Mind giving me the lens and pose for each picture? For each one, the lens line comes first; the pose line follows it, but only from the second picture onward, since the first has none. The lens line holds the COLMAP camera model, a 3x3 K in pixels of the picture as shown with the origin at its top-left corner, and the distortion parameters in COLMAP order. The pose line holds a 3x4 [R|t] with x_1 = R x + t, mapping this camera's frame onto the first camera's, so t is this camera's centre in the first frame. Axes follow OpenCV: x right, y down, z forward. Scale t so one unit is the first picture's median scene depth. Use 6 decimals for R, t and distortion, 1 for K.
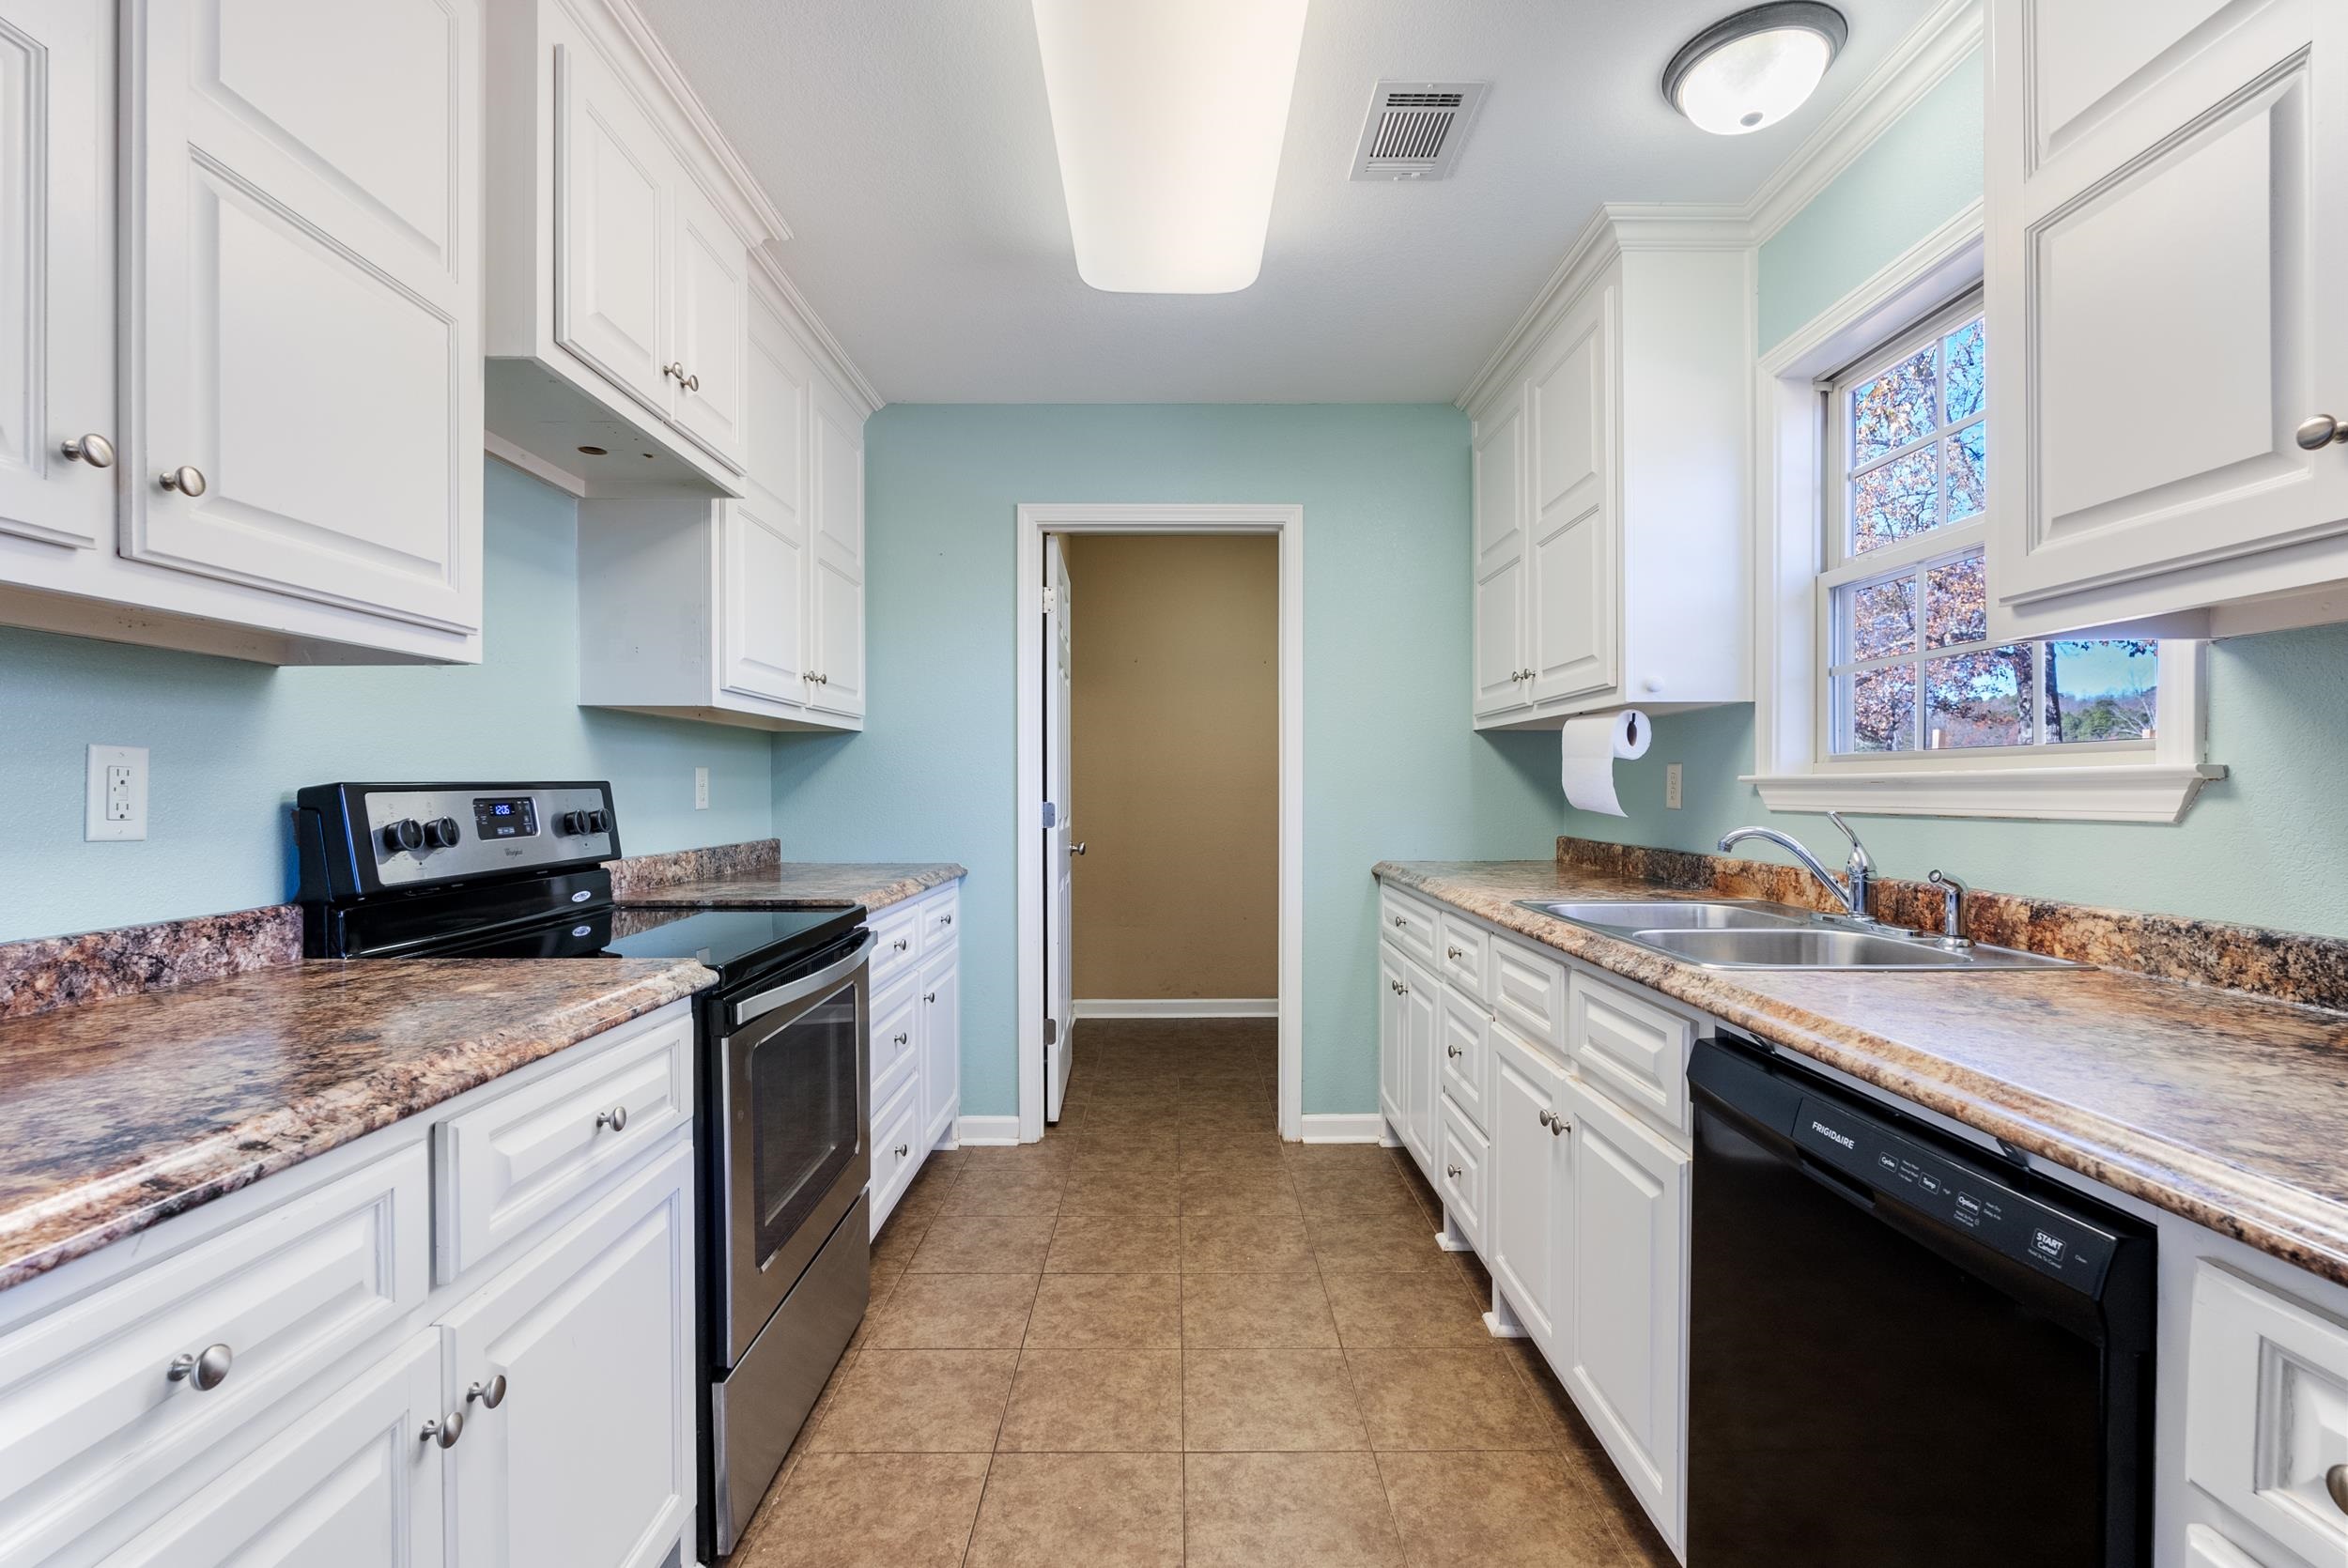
lens RADIAL K [[1032.9, 0, 1176.1], [0, 1032.9, 792.5], [0, 0, 1]] dist [-0.007087, 0.001191]
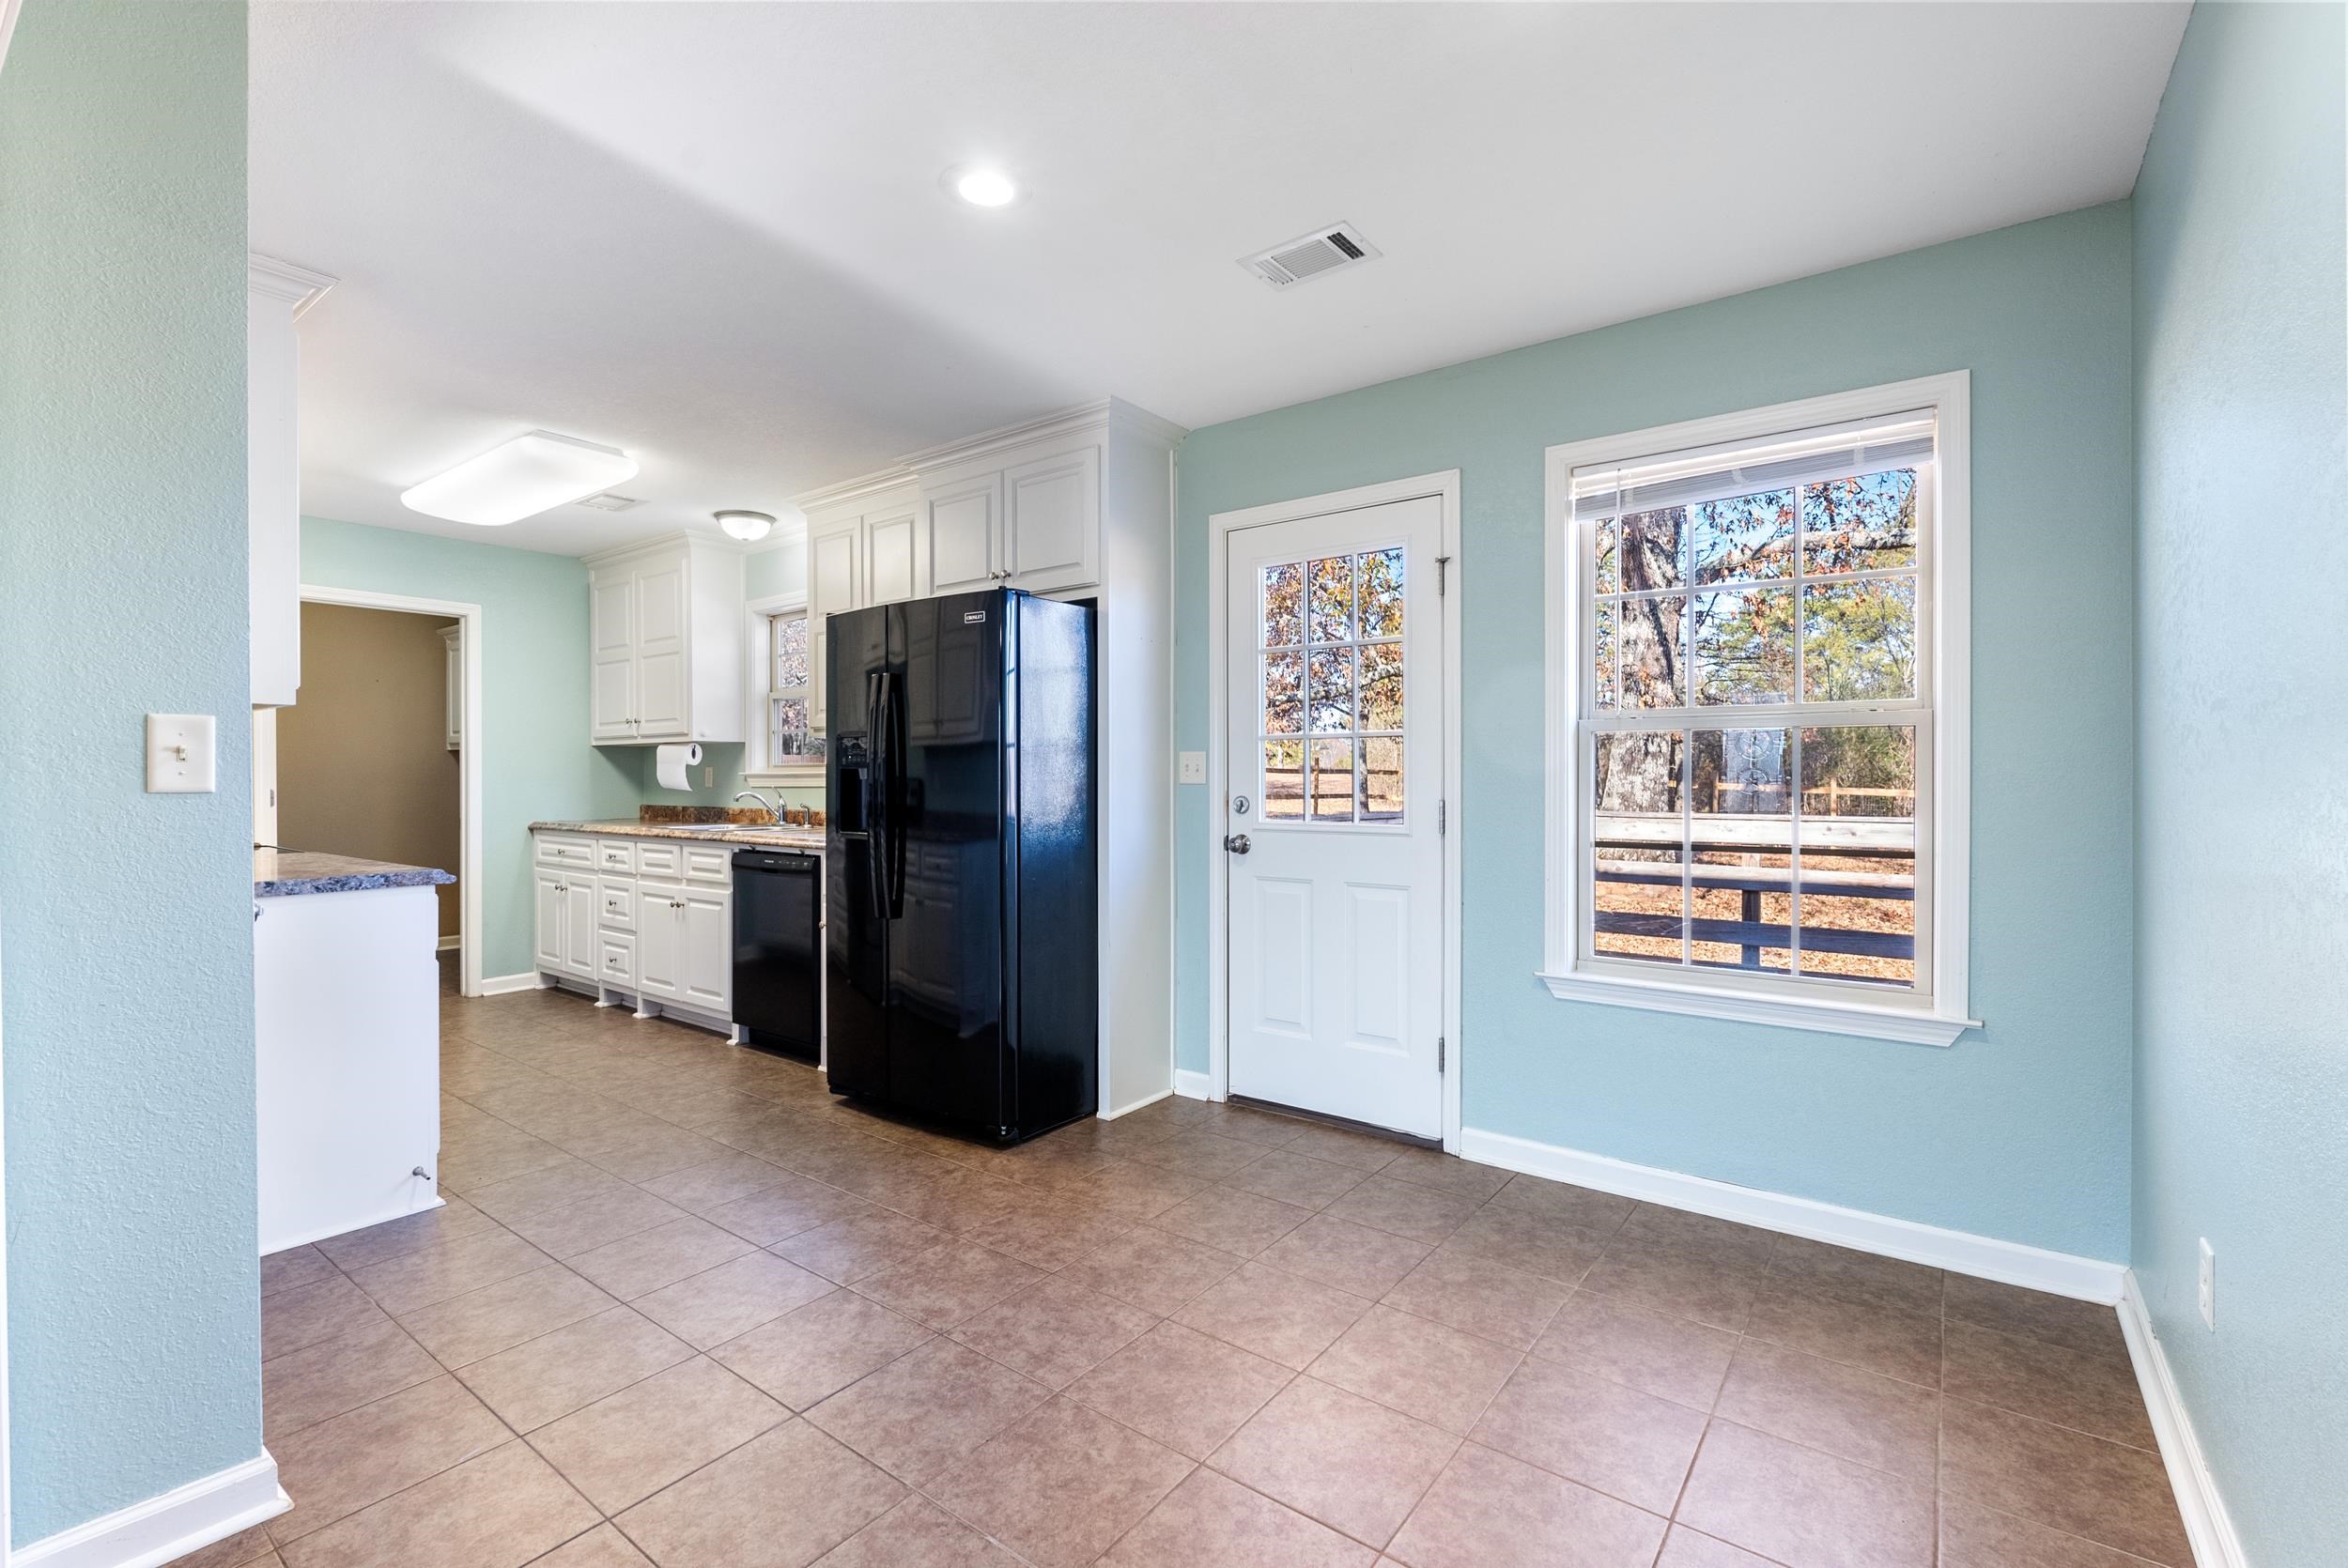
lens RADIAL K [[1032.9, 0, 1173.4], [0, 1032.9, 779.7], [0, 0, 1]] dist [-0.007087, 0.001191]
pose [[0.606543, -0.002467, 0.795047, -0.911487], [0.006698, 0.999976, -0.002007, 0.013853], [-0.795023, 0.006542, 0.606544, -1.531010]]
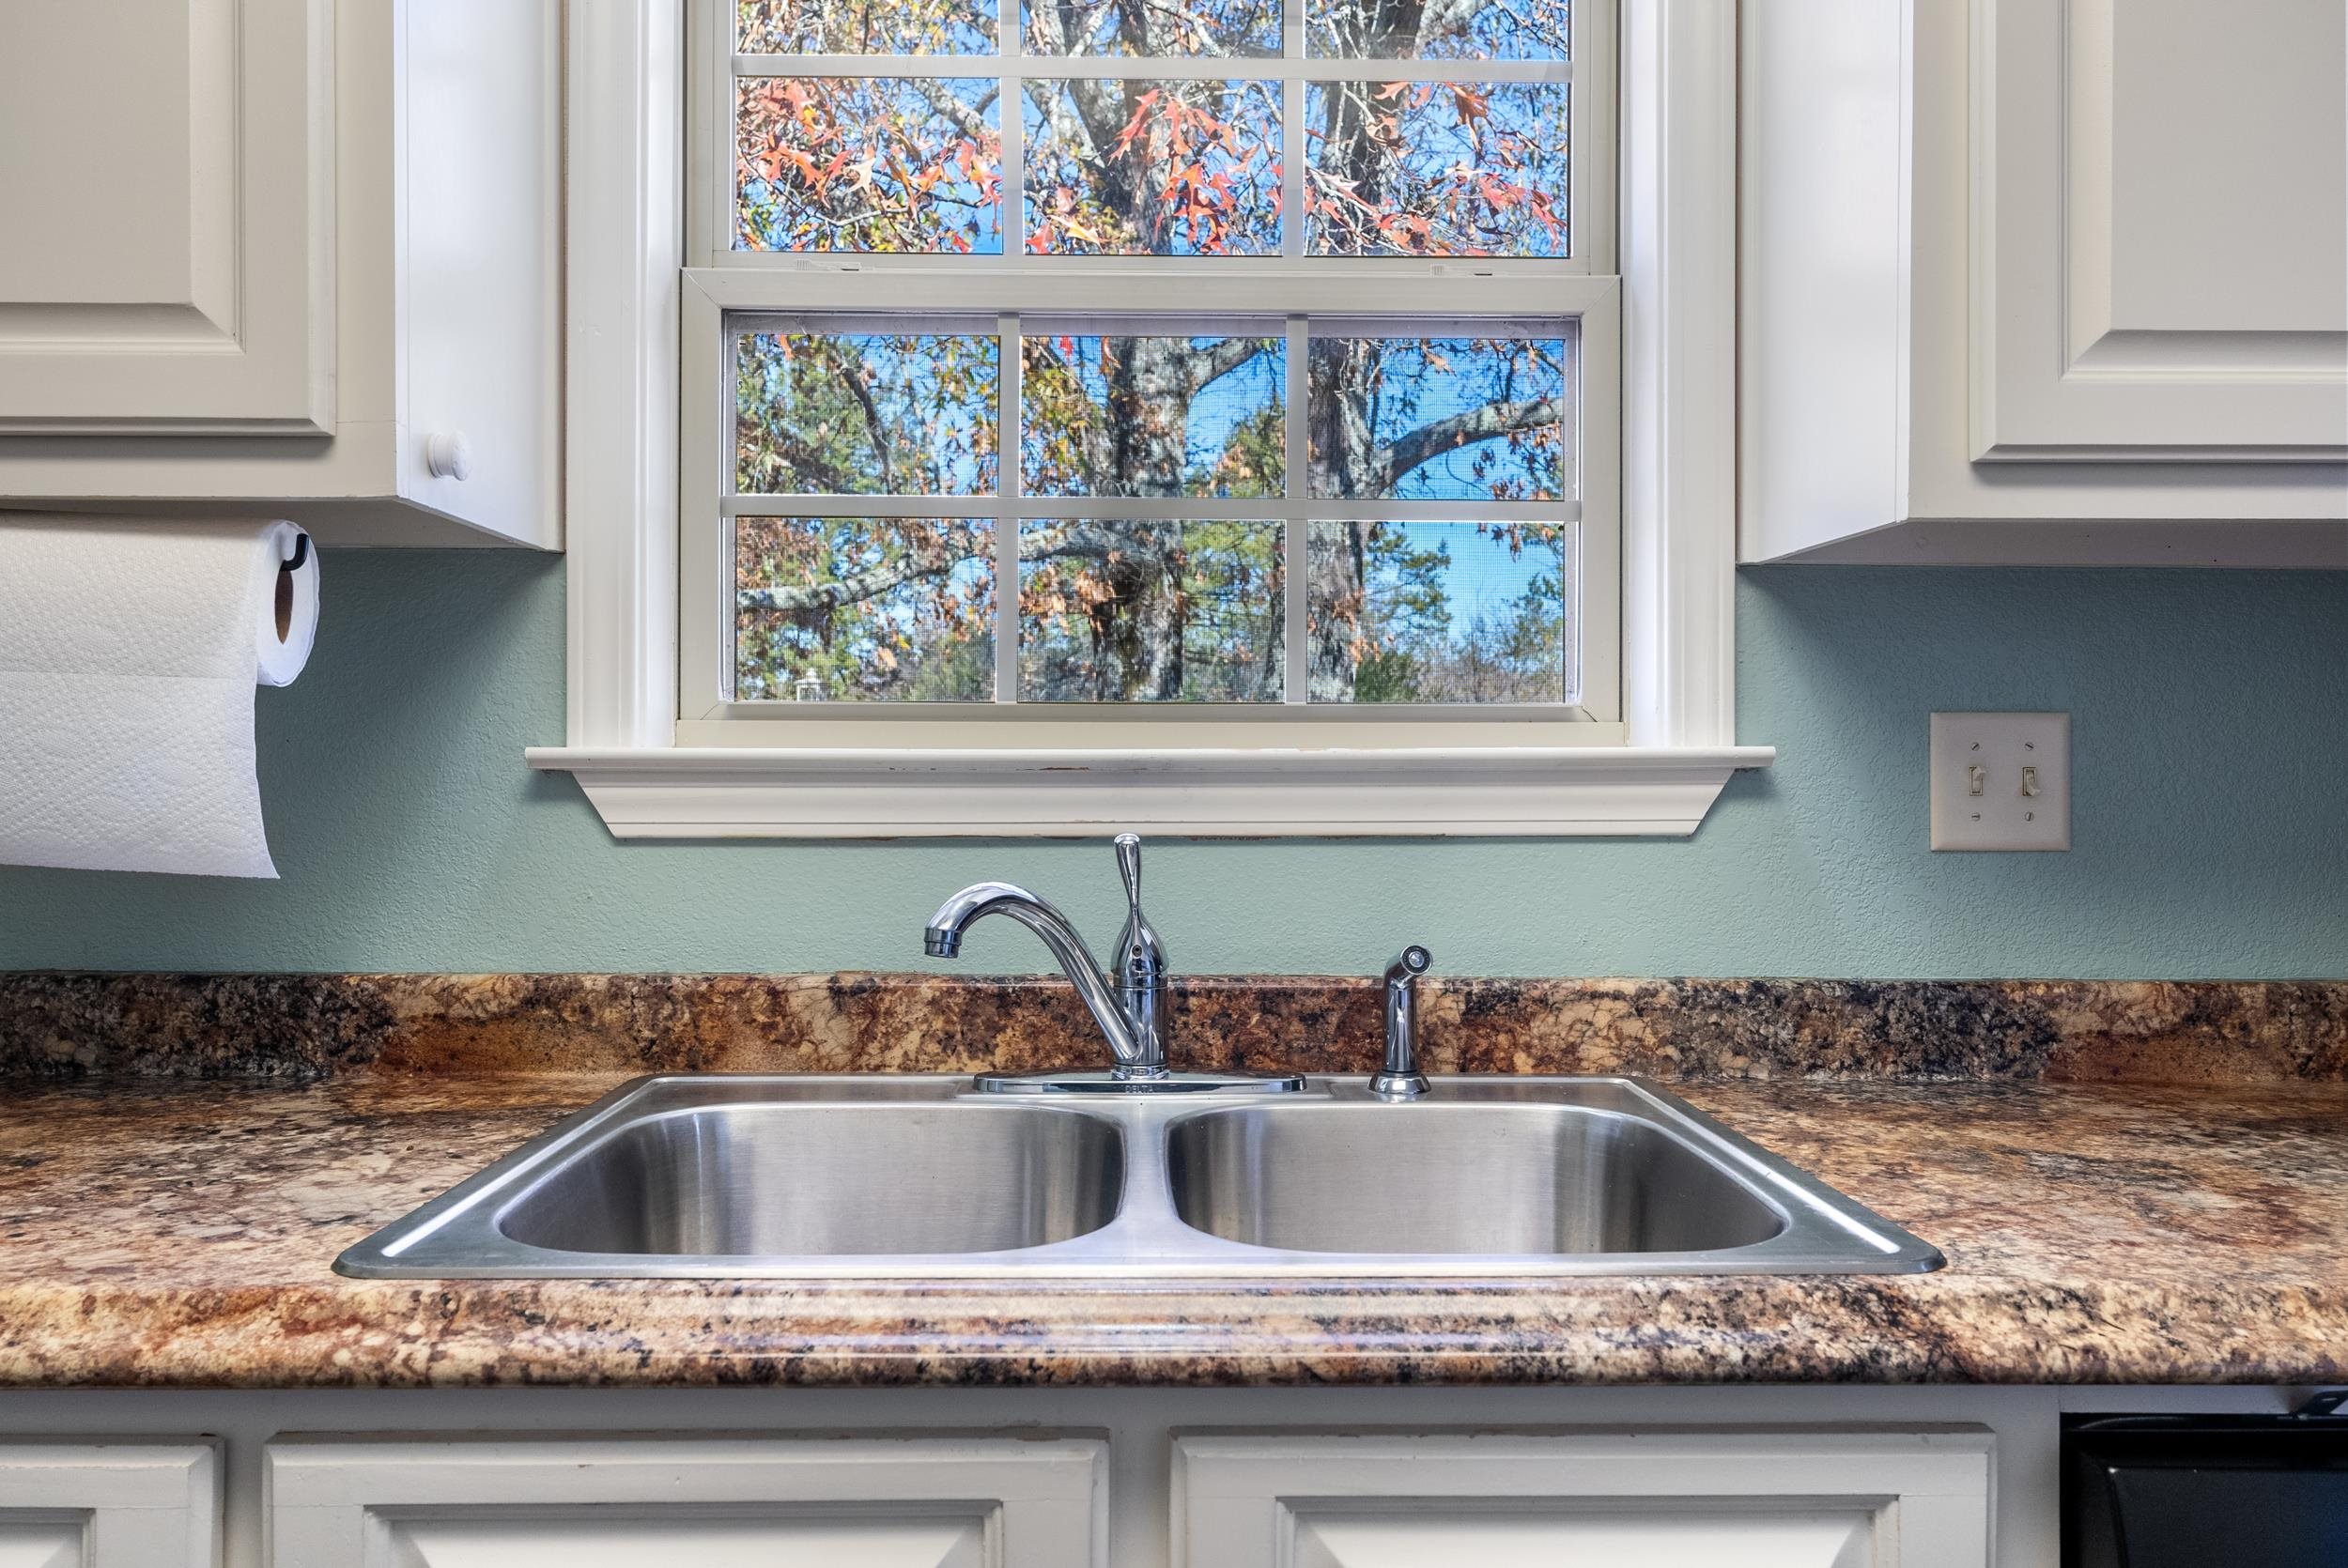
lens RADIAL K [[1678.3, 0, 1174.5], [0, 1678.3, 766.8], [0, 0, 1]] dist [-0.002991, -0.002756]
pose [[-0.008937, 0.008321, 0.999925, -0.066383], [0.002091, 0.999963, -0.008303, -0.004392], [-0.999958, 0.002017, -0.008954, 0.946948]]
